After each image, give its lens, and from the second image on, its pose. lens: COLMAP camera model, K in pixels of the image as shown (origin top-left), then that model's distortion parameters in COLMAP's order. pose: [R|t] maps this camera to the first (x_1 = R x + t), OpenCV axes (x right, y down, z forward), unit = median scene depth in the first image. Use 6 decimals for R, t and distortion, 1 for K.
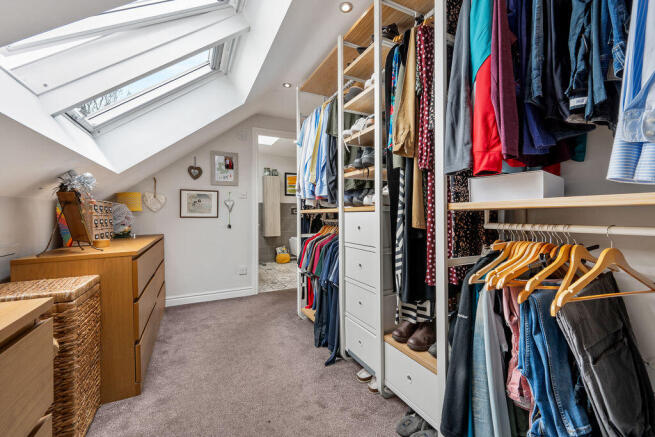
lens RADIAL K [[271.2, 0, 326.0], [0, 271.2, 214.5], [0, 0, 1]] dist [0.004838, -0.000461]
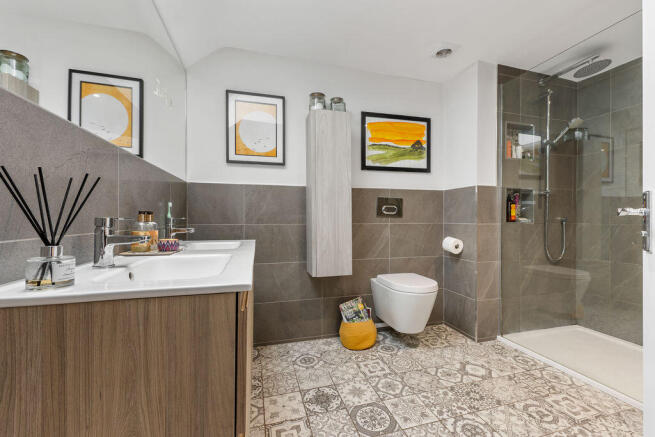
lens RADIAL K [[271.2, 0, 329.9], [0, 271.2, 218.6], [0, 0, 1]] dist [0.004838, -0.000461]
pose [[0.983355, 0.005772, -0.181601, -0.127201], [-0.005989, 0.999982, -0.000645, 0.002842], [0.181594, 0.001722, 0.983372, 0.613499]]
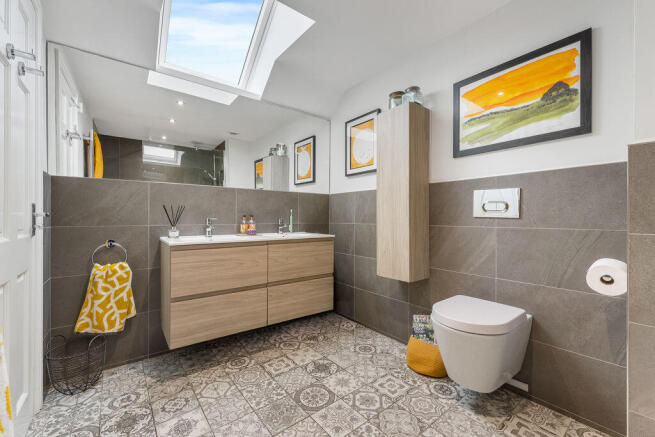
lens RADIAL K [[271.2, 0, 326.8], [0, 271.2, 217.9], [0, 0, 1]] dist [0.004838, -0.000461]
pose [[0.203064, 0.006584, -0.979143, 0.129276], [-0.005292, 0.999970, 0.005627, -0.000810], [0.979151, 0.004039, 0.203093, 0.809447]]
